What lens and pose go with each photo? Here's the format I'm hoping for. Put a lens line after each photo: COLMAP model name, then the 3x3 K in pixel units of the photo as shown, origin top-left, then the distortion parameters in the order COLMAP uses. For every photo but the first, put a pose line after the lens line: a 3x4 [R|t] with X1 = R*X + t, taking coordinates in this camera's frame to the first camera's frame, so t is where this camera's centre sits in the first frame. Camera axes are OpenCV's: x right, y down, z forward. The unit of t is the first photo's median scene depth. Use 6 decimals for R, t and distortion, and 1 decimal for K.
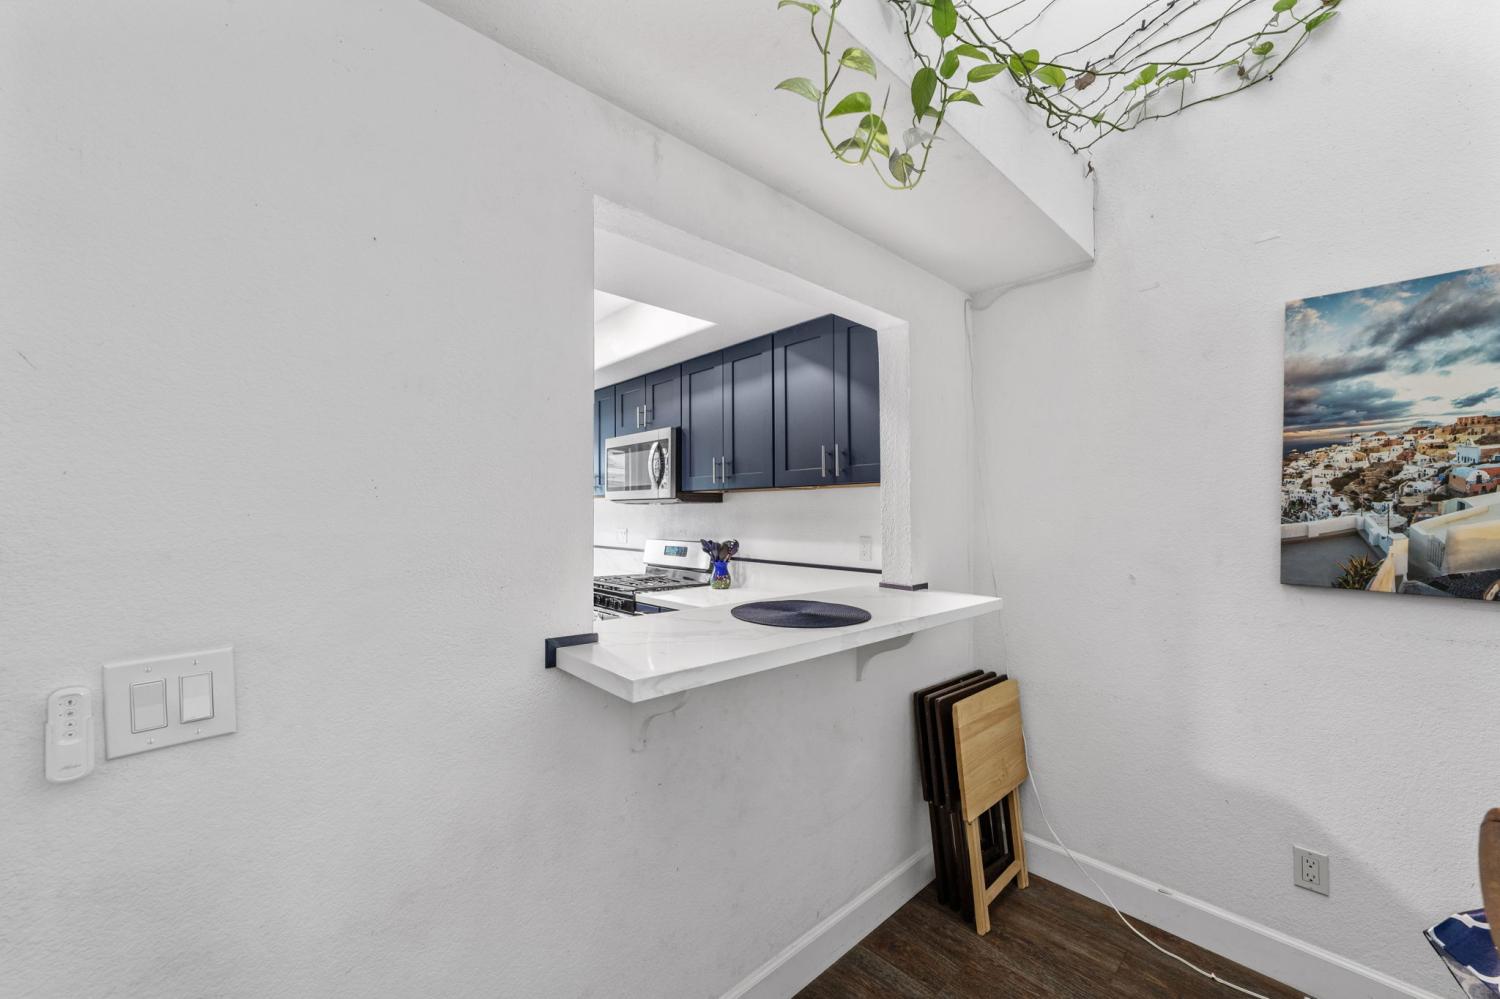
lens RADIAL K [[582.5, 0, 738.5], [0, 582.5, 513.2], [0, 0, 1]] dist [-0.013223, 0.006368]
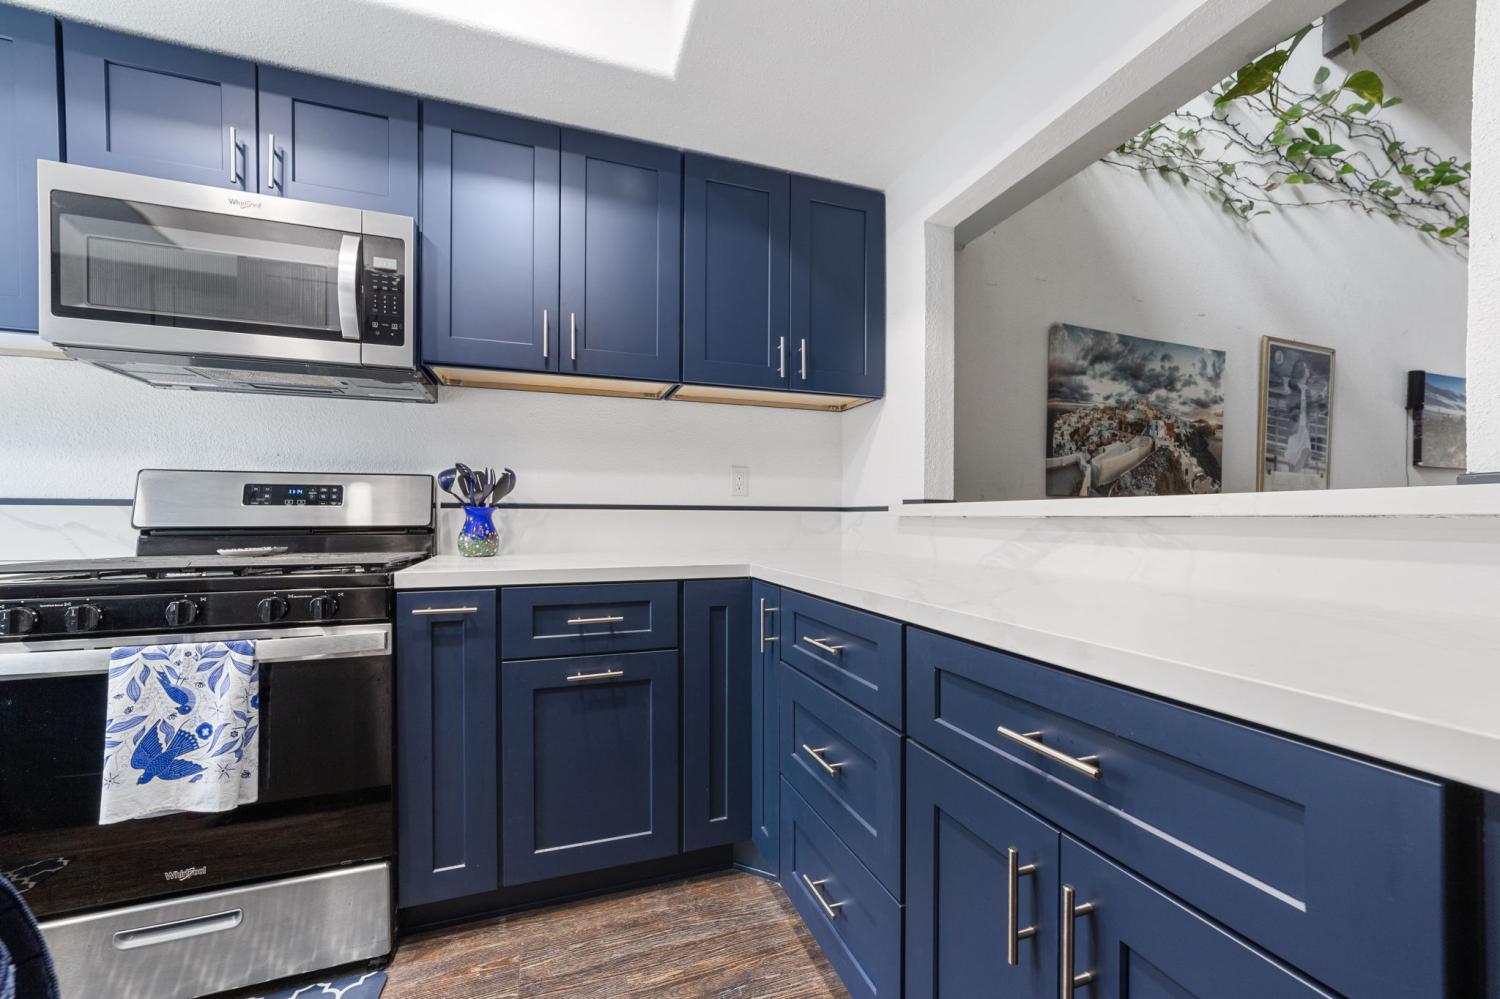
lens RADIAL K [[582.5, 0, 741.8], [0, 582.5, 517.8], [0, 0, 1]] dist [-0.013223, 0.006368]
pose [[0.391724, 0.001543, 0.920082, -0.923070], [-0.004218, 0.999991, 0.000118, 0.194785], [-0.920073, -0.003927, 0.391727, 1.189232]]
